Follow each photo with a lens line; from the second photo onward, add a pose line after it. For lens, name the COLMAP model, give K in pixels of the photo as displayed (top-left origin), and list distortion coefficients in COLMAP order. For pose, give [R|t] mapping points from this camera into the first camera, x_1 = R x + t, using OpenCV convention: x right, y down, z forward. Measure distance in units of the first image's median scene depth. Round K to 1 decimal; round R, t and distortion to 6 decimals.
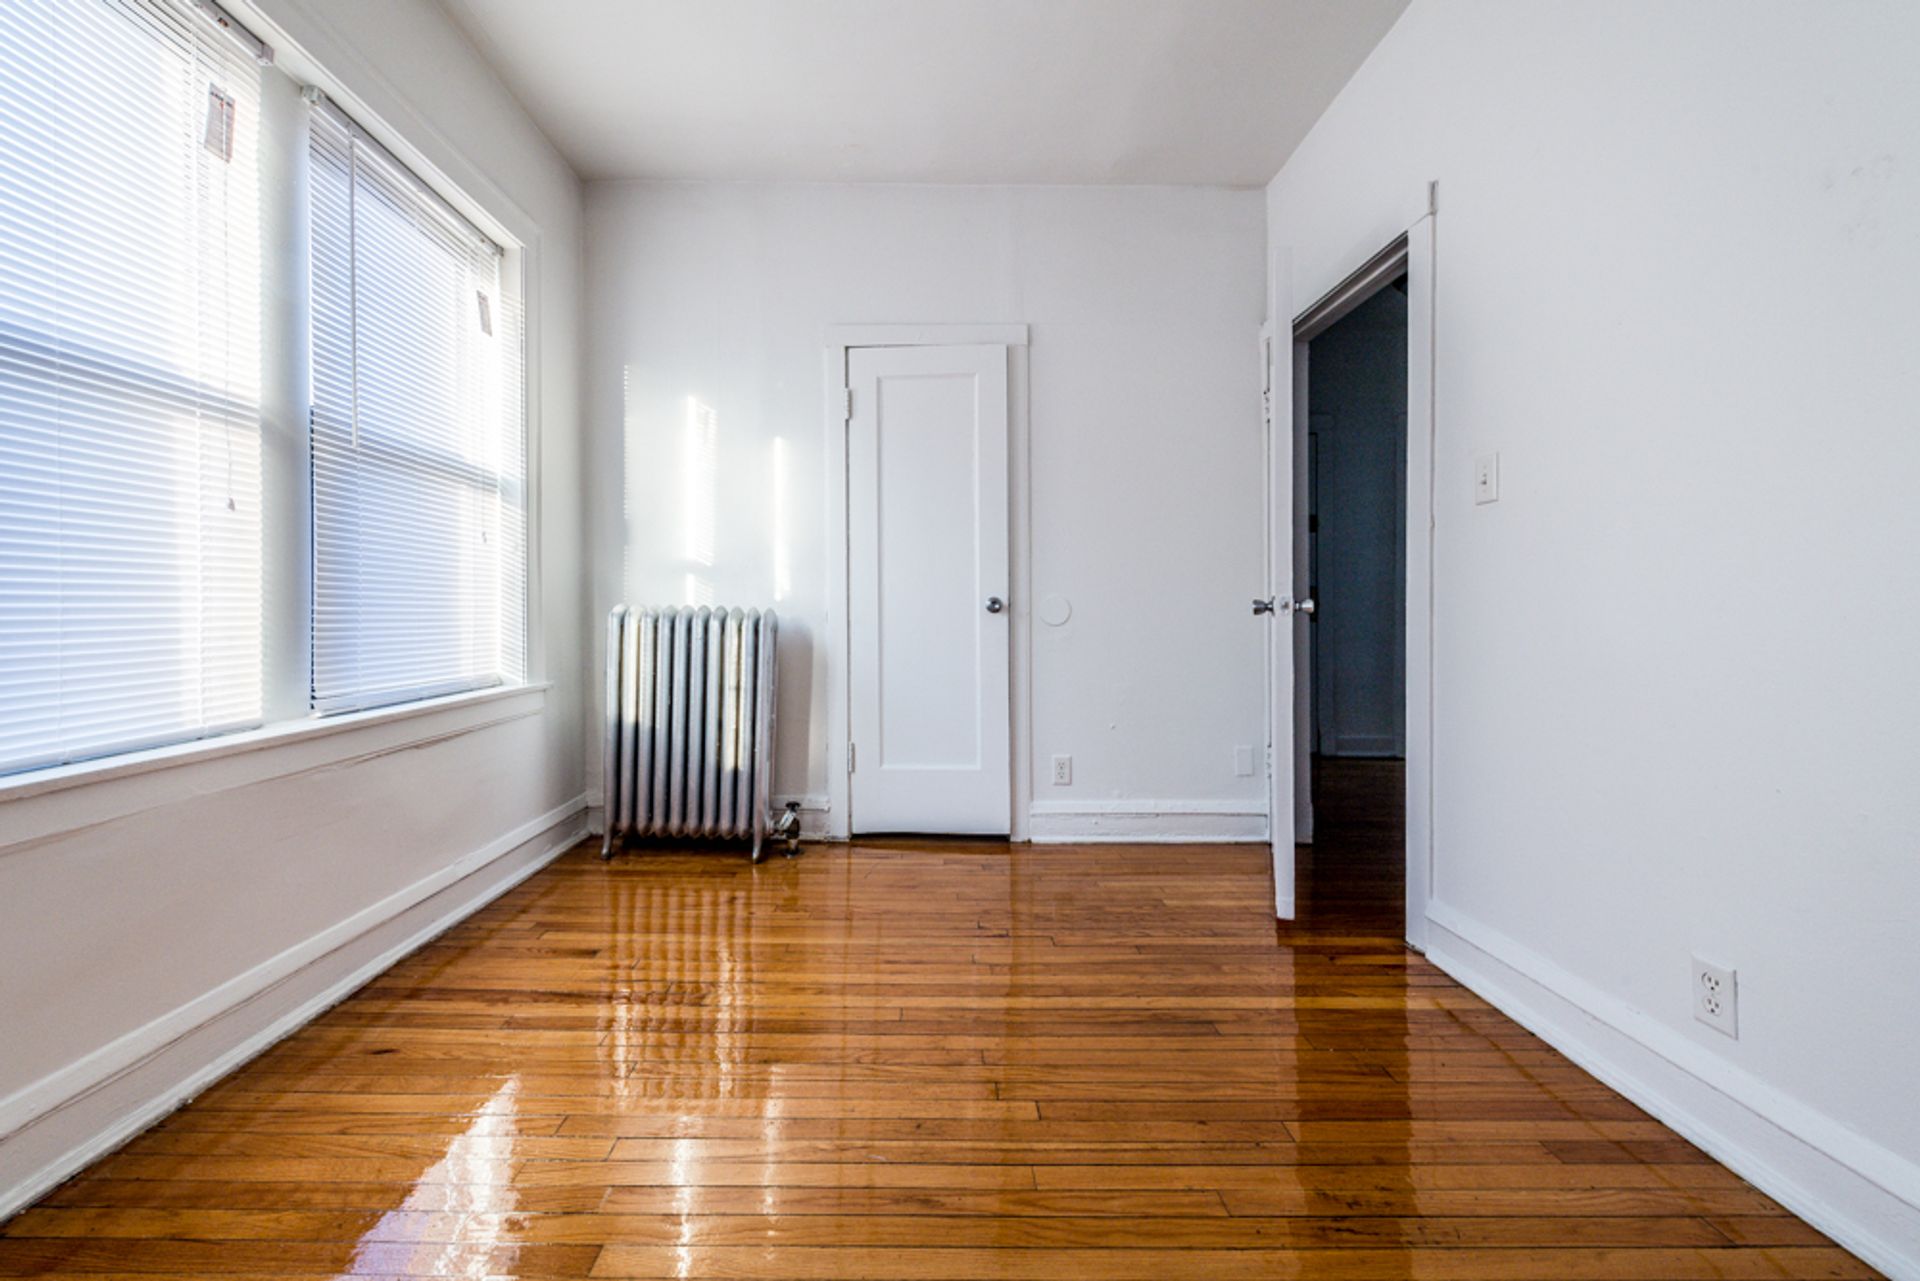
lens RADIAL K [[769.8, 0, 963.6], [0, 769.8, 616.5], [0, 0, 1]] dist [0.013261, -0.003602]
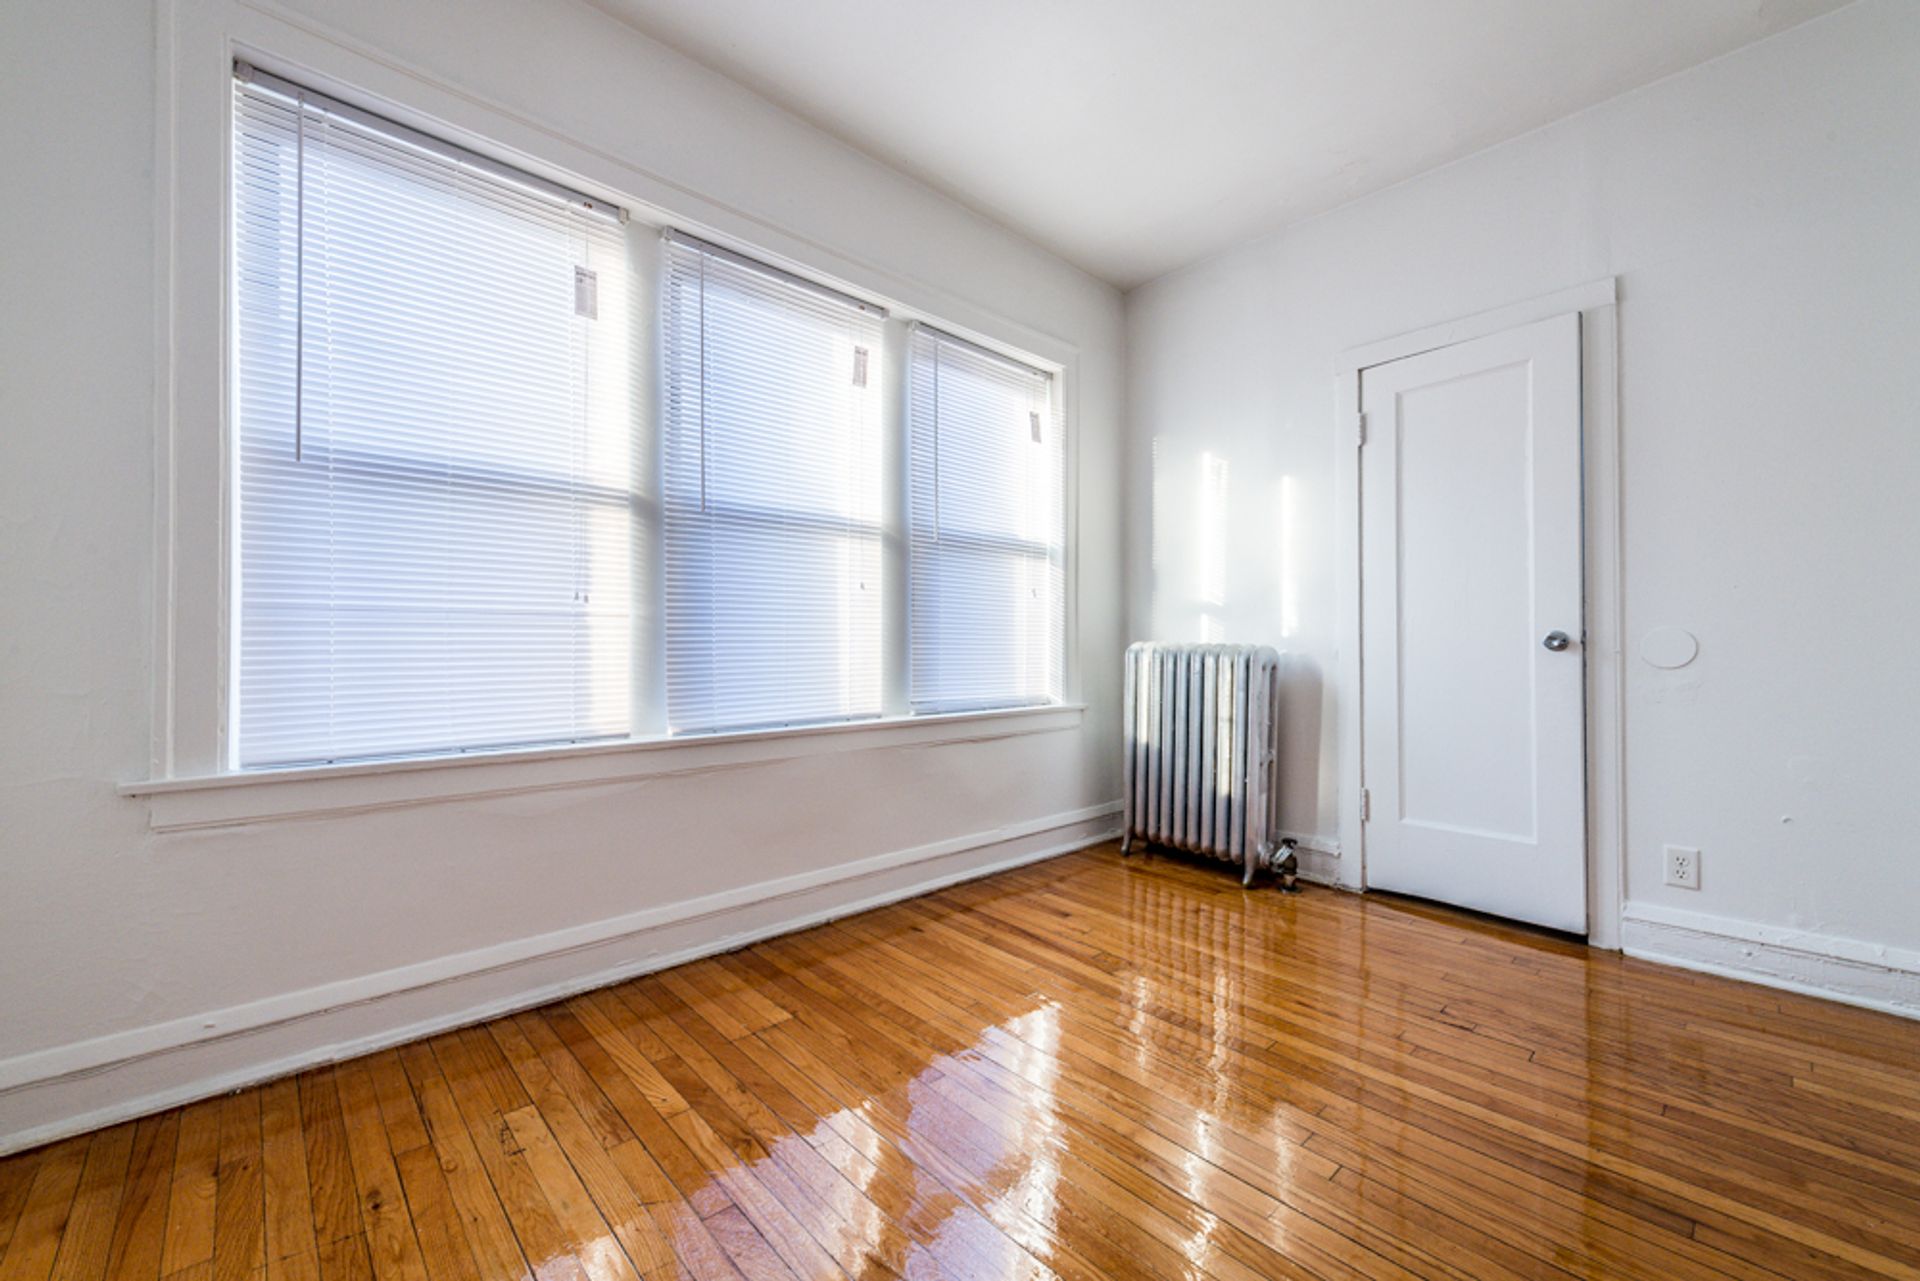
lens RADIAL K [[769.8, 0, 967.1], [0, 769.8, 638.0], [0, 0, 1]] dist [0.013261, -0.003602]
pose [[0.681959, -0.009022, -0.731335, 0.260003], [-0.006339, 0.999813, -0.018245, 0.001234], [0.731363, 0.017079, 0.681775, 0.004668]]
